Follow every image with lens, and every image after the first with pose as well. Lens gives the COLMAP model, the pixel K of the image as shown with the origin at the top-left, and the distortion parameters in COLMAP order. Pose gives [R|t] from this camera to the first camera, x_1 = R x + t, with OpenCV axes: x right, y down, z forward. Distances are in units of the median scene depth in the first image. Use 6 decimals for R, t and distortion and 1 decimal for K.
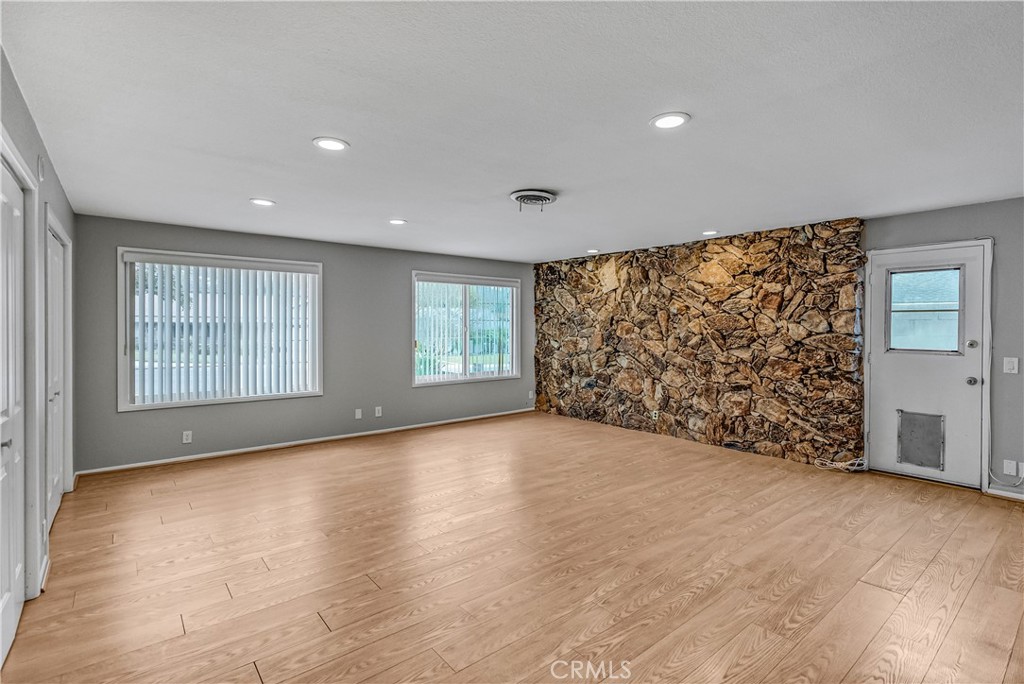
lens RADIAL K [[472.2, 0, 508.1], [0, 472.2, 326.8], [0, 0, 1]] dist [-0.002469, 0.000427]
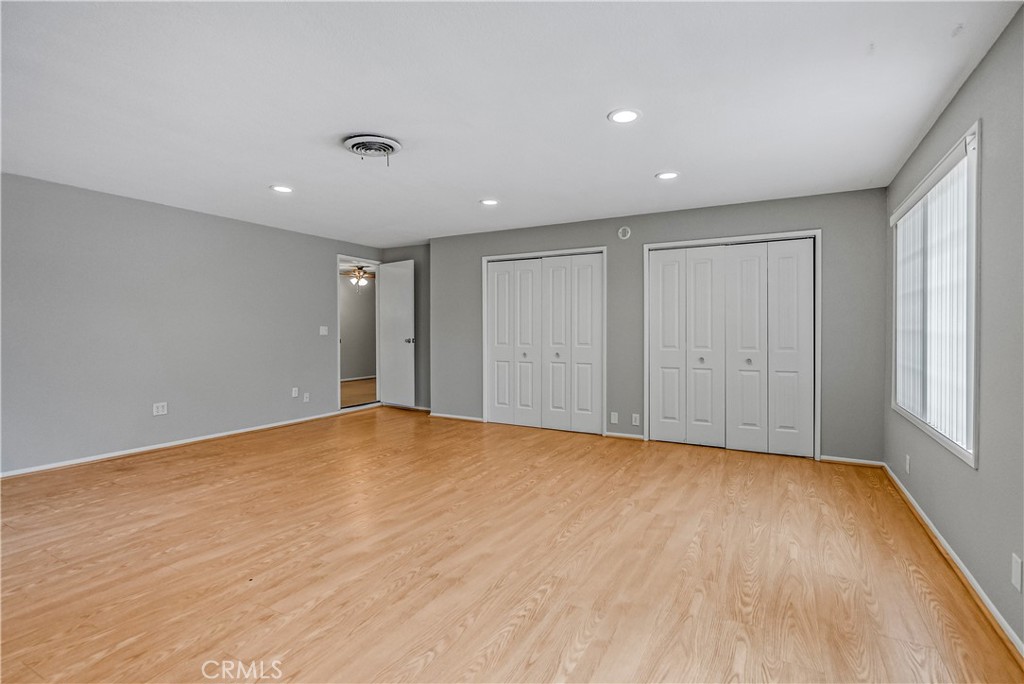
lens RADIAL K [[472.2, 0, 512.2], [0, 472.2, 335.1], [0, 0, 1]] dist [-0.002469, 0.000427]
pose [[-0.923929, 0.005491, -0.382524, 0.147309], [-0.000111, 0.999893, 0.014620, 0.050046], [0.382564, 0.013550, -0.923830, 1.886562]]
